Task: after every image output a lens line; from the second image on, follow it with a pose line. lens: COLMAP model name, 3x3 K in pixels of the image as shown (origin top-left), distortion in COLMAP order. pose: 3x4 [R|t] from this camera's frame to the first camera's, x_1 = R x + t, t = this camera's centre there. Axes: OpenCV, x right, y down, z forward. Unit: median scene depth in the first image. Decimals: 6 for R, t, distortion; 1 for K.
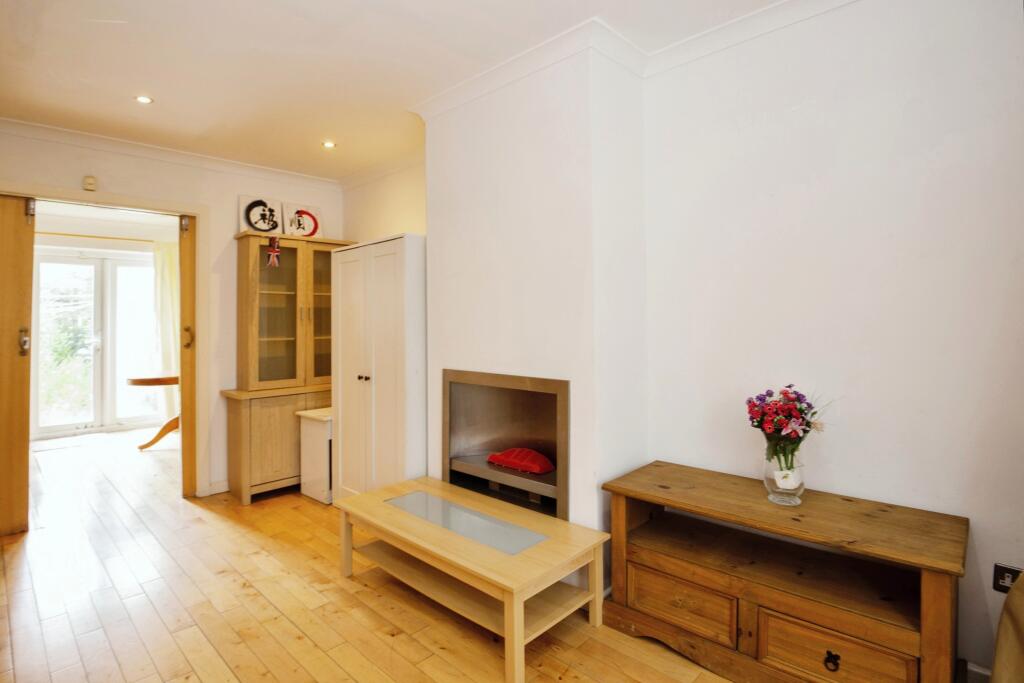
lens RADIAL K [[520.0, 0, 519.8], [0, 520.0, 320.3], [0, 0, 1]] dist [-0.022936, -0.000472]
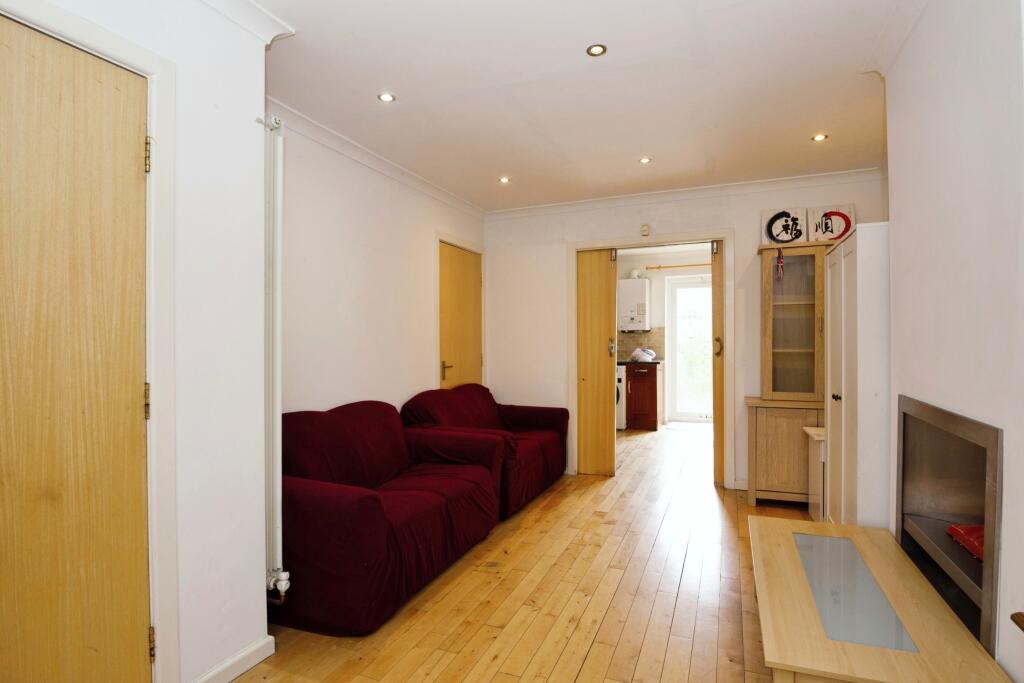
lens RADIAL K [[520.0, 0, 512.3], [0, 520.0, 341.4], [0, 0, 1]] dist [-0.022936, -0.000472]
pose [[0.359420, 0.011120, -0.933110, 0.249965], [0.006594, 0.999874, 0.014456, 0.001296], [0.933153, -0.011349, 0.359301, 0.148194]]
